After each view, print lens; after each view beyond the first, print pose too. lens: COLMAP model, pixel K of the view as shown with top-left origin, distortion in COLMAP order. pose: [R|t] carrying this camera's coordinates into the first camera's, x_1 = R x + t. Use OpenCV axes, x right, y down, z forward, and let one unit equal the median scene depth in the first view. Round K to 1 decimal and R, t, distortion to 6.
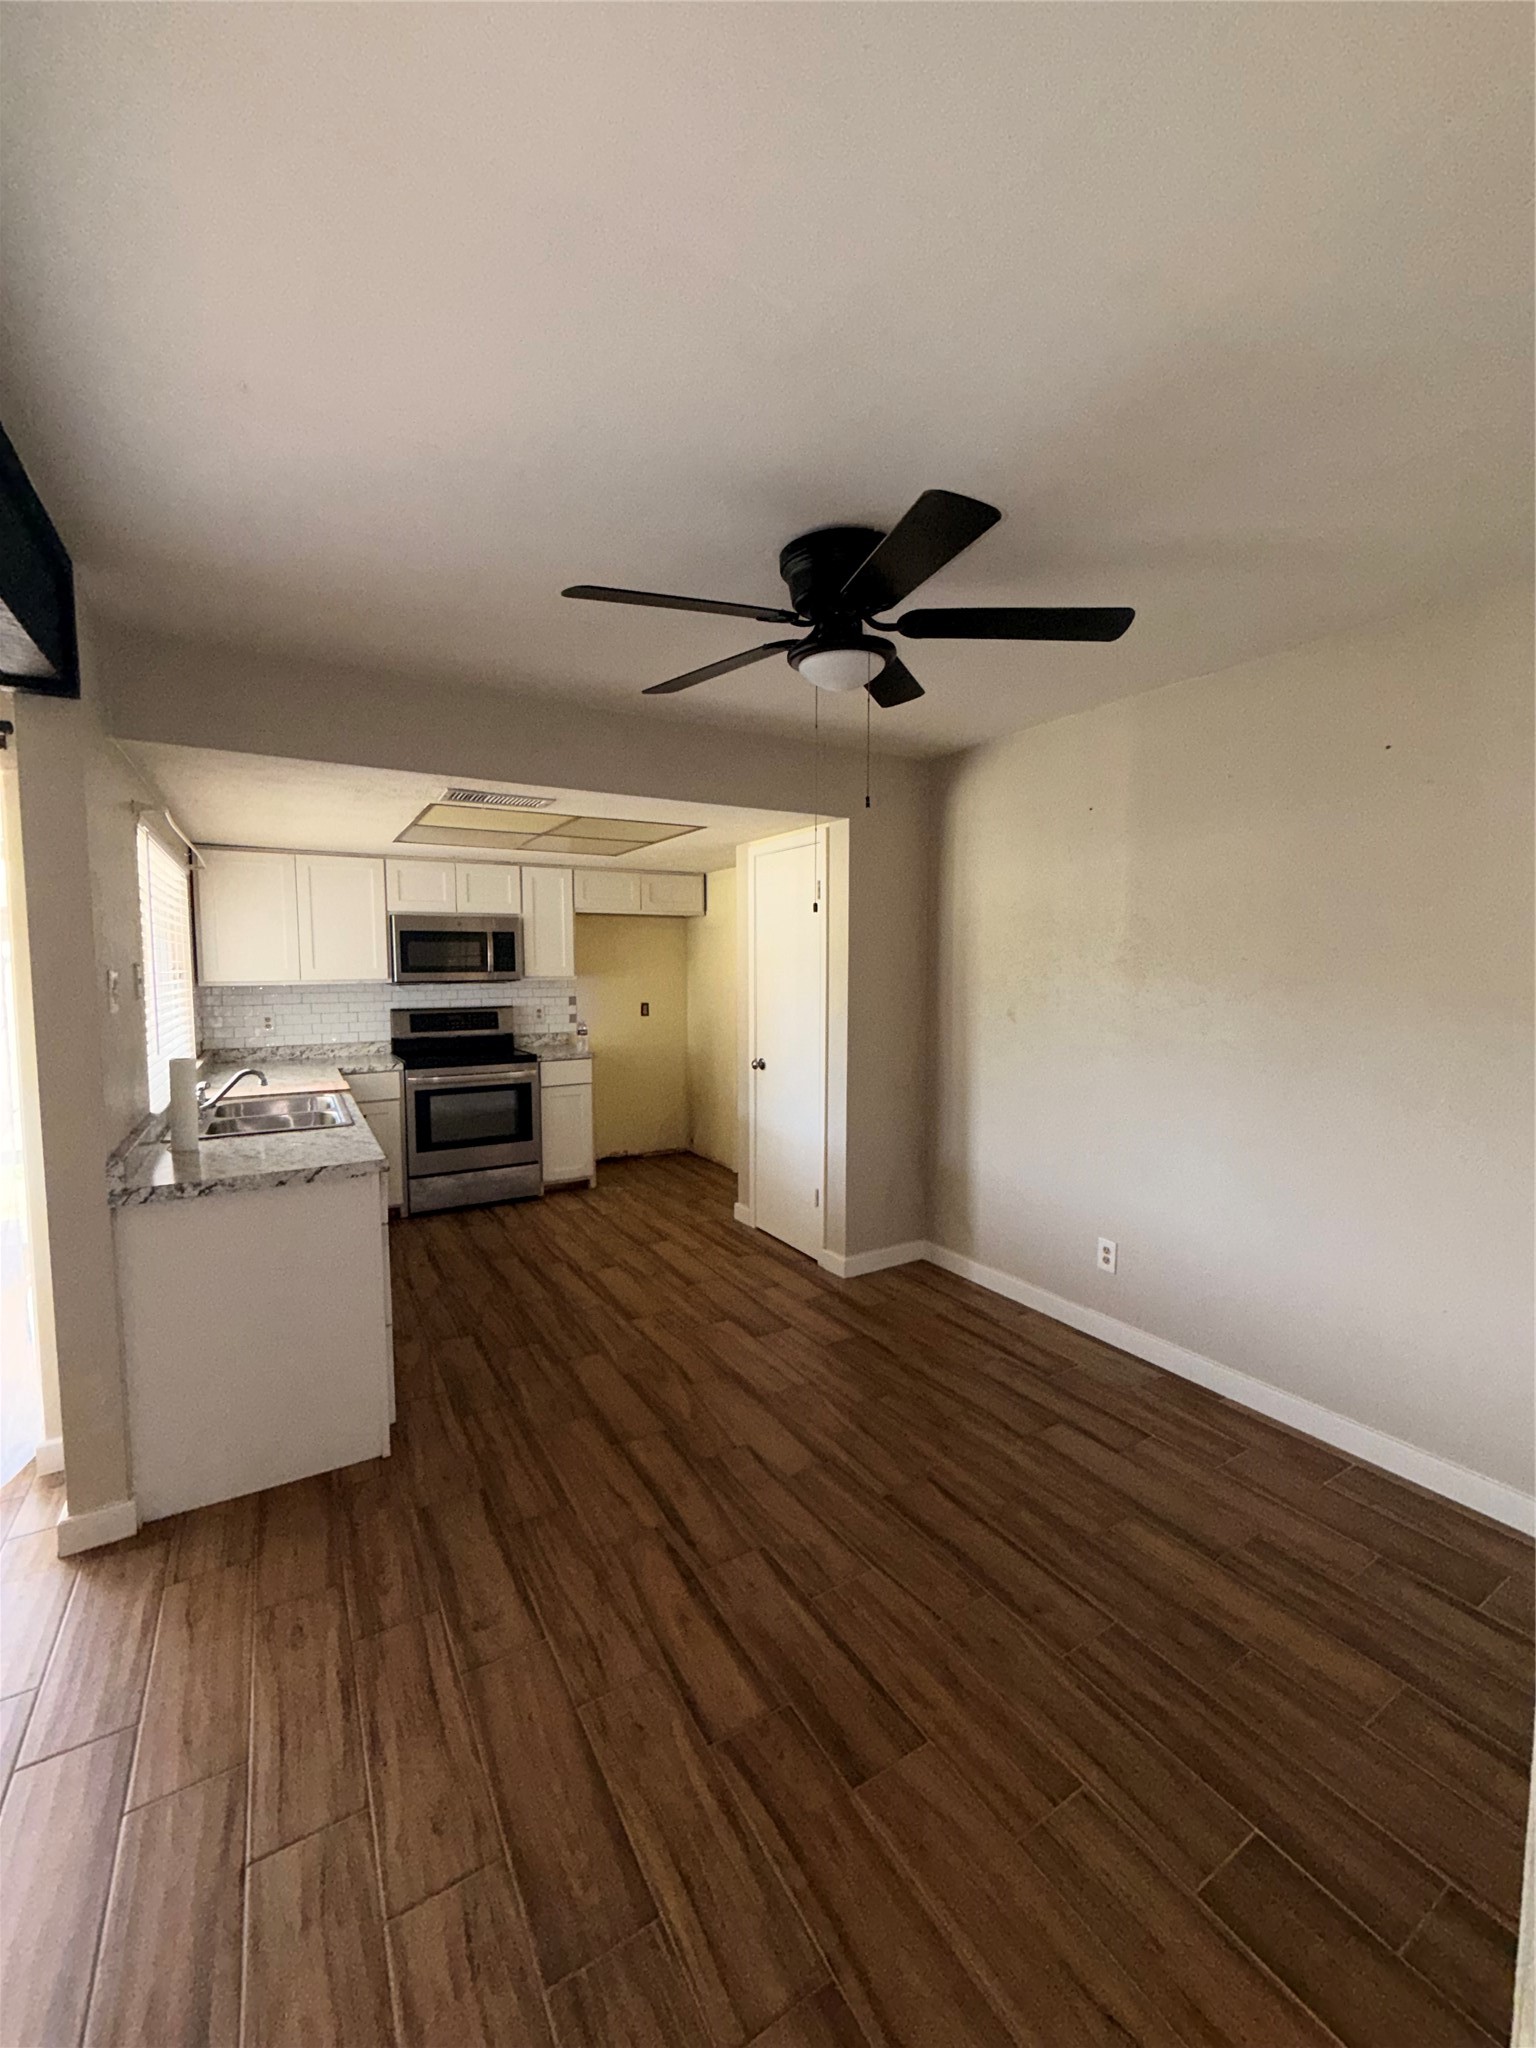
lens RADIAL K [[818.4, 0, 768.0], [0, 818.4, 1024.0], [0, 0, 1]] dist [0.004578, -0.000161]
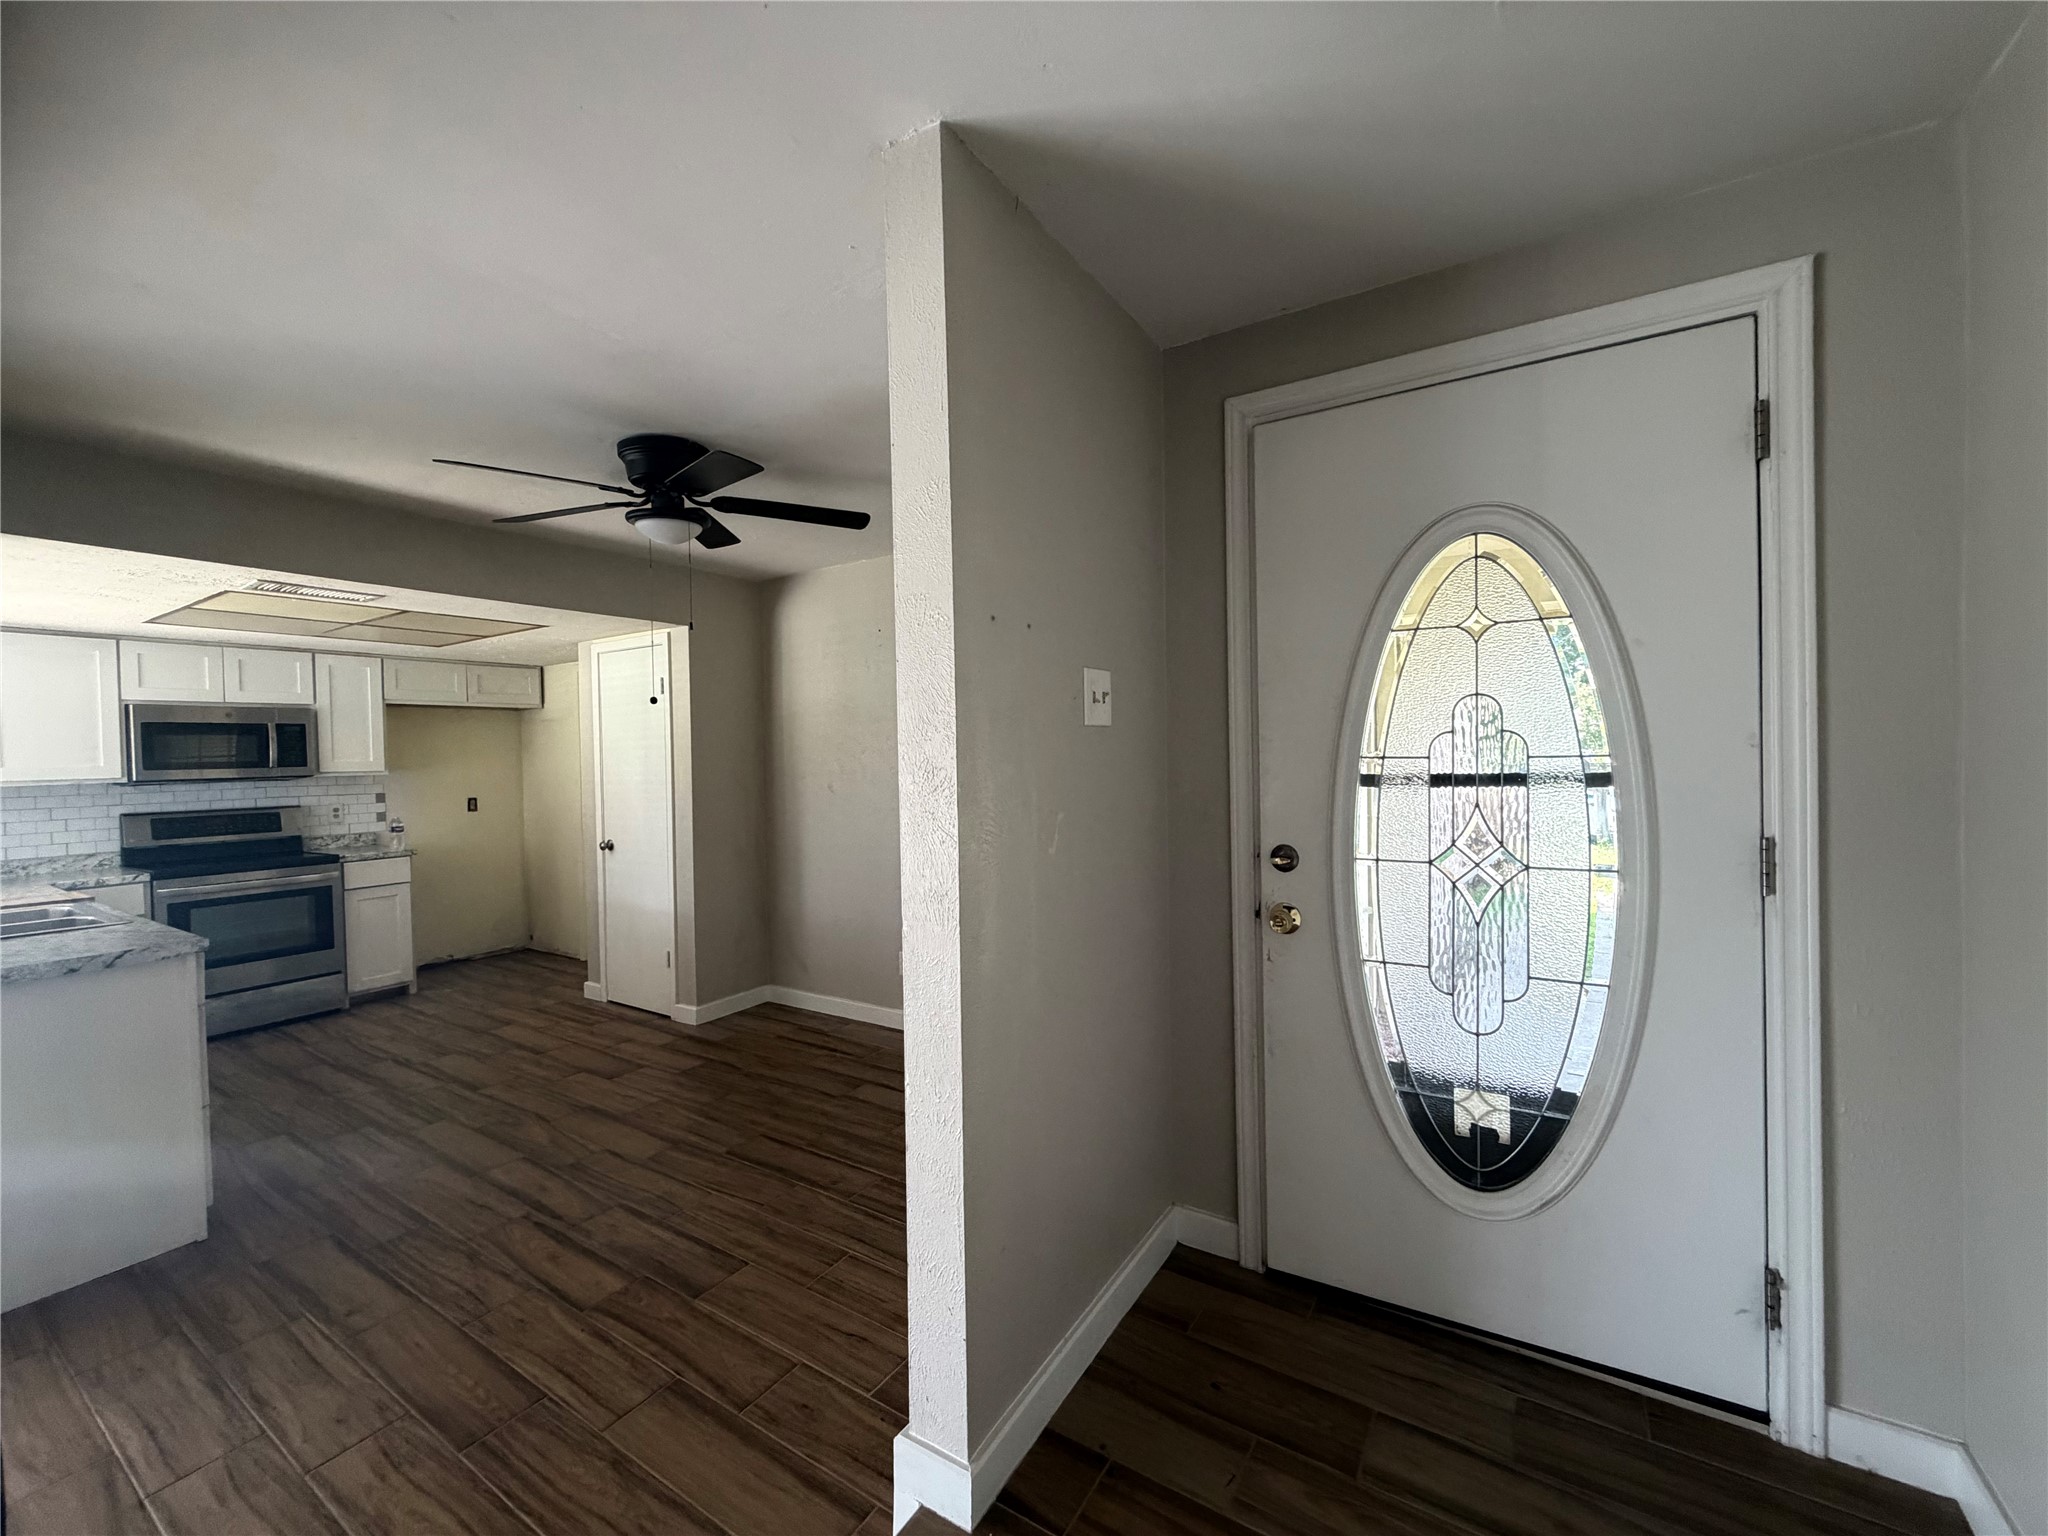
lens RADIAL K [[818.0, 0, 1019.1], [0, 818.0, 765.7], [0, 0, 1]] dist [0.000943, -0.000309]
pose [[0.895602, -0.023149, 0.444254, -0.001504], [0.052270, 0.997204, -0.053412, 0.030667], [-0.441775, 0.071057, 0.894307, -0.209824]]
